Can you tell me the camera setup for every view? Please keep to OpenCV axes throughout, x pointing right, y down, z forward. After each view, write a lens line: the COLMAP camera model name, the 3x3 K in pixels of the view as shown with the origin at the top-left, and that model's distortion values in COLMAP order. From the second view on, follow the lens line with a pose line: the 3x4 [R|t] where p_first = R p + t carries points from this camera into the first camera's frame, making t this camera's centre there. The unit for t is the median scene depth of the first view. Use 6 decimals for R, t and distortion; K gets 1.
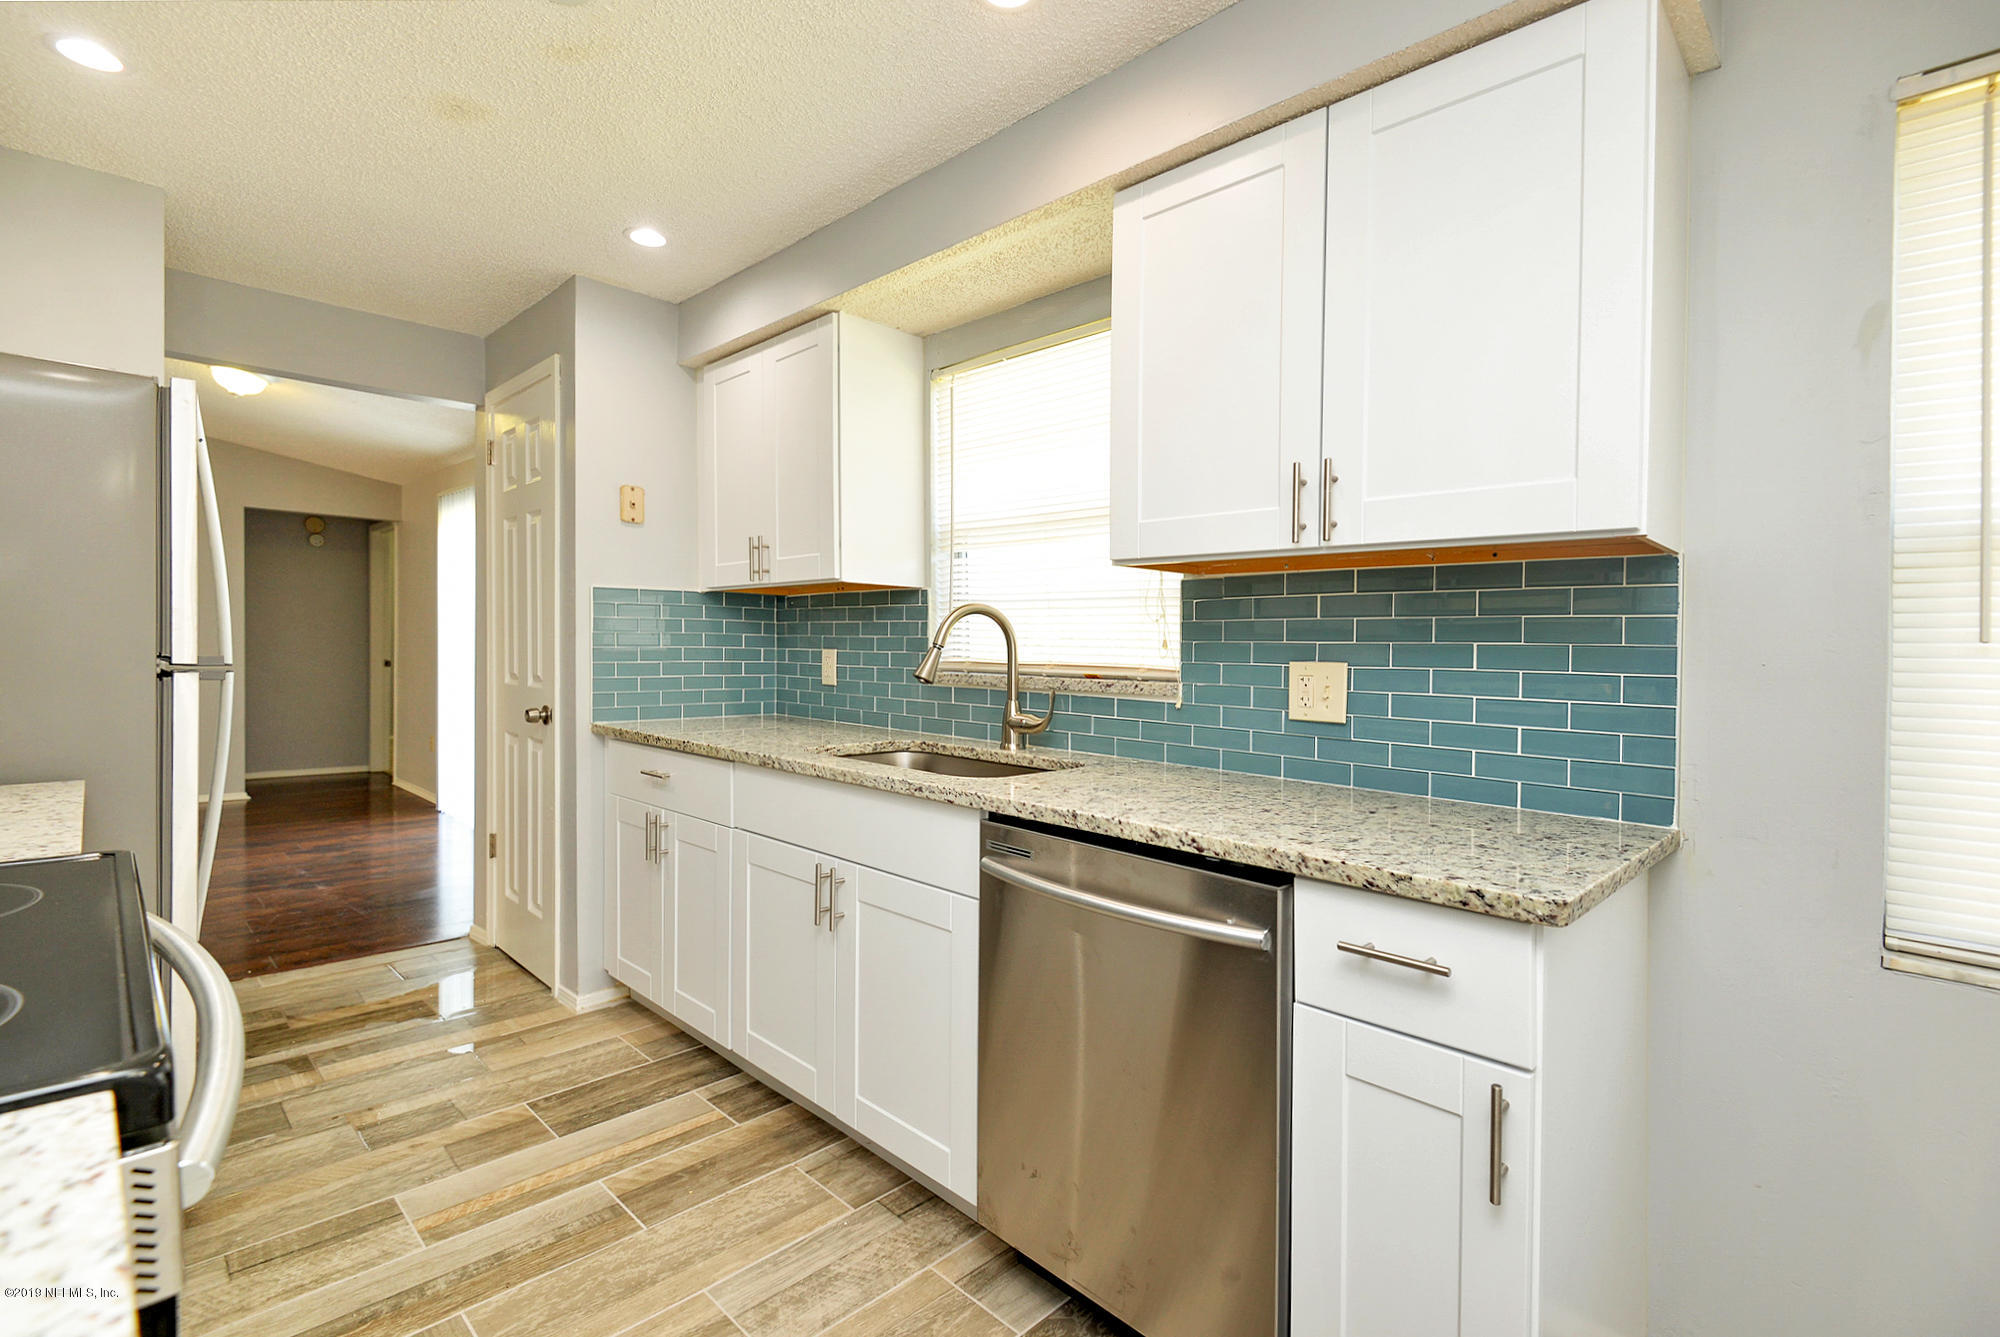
lens RADIAL K [[937.3, 0, 999.2], [0, 937.3, 654.7], [0, 0, 1]] dist [0.000078, -0.000845]
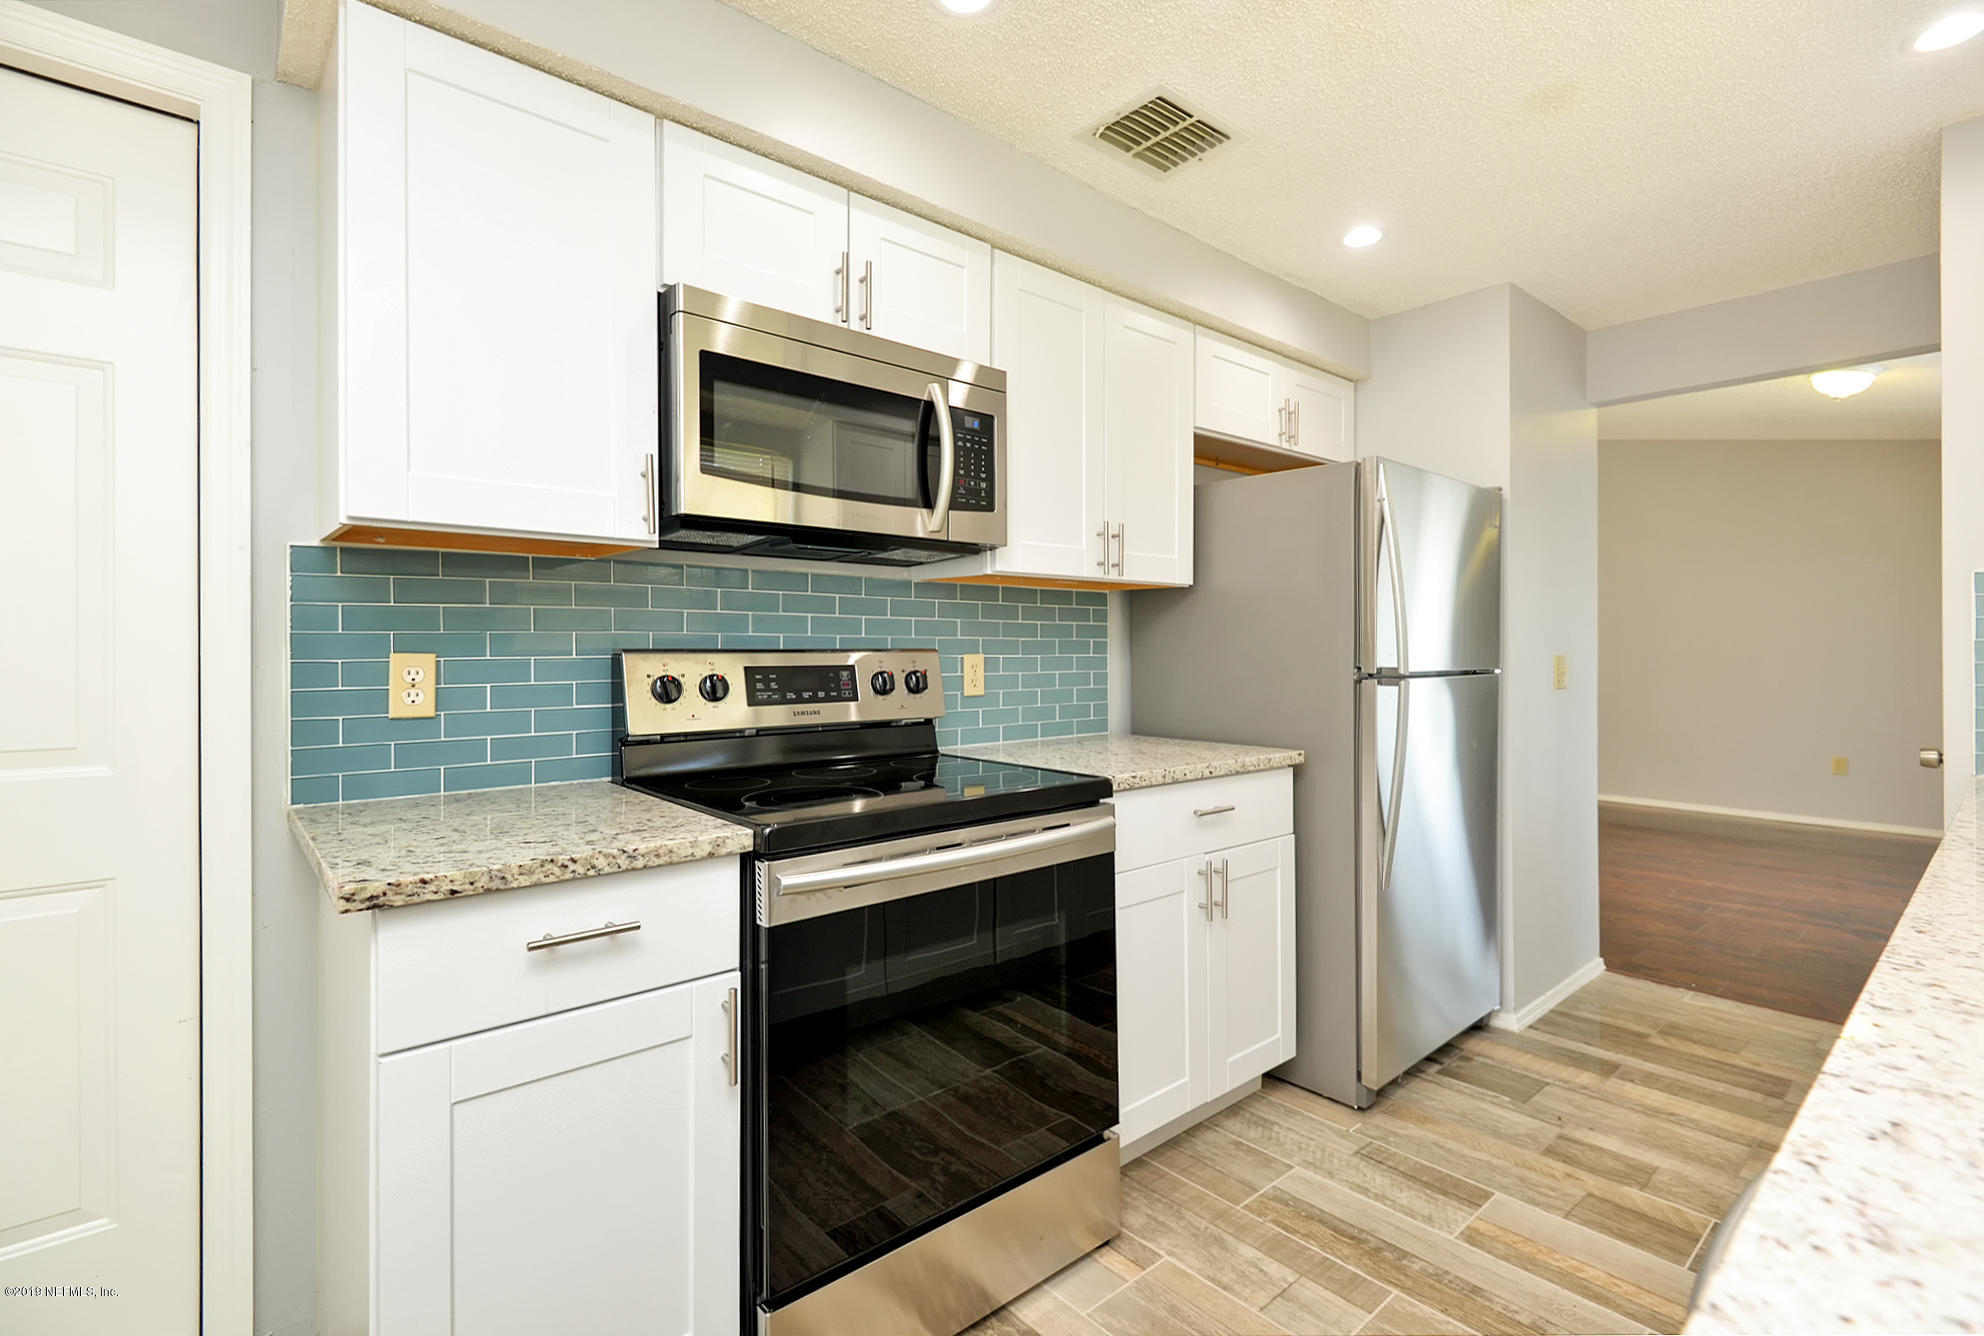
lens RADIAL K [[916.9, 0, 983.2], [0, 916.9, 635.6], [0, 0, 1]] dist [-0.000095, -0.001225]
pose [[-0.063024, -0.030636, -0.997542, 0.486980], [-0.014290, 0.999454, -0.029792, 0.002427], [0.997910, 0.012377, -0.063427, 0.573575]]
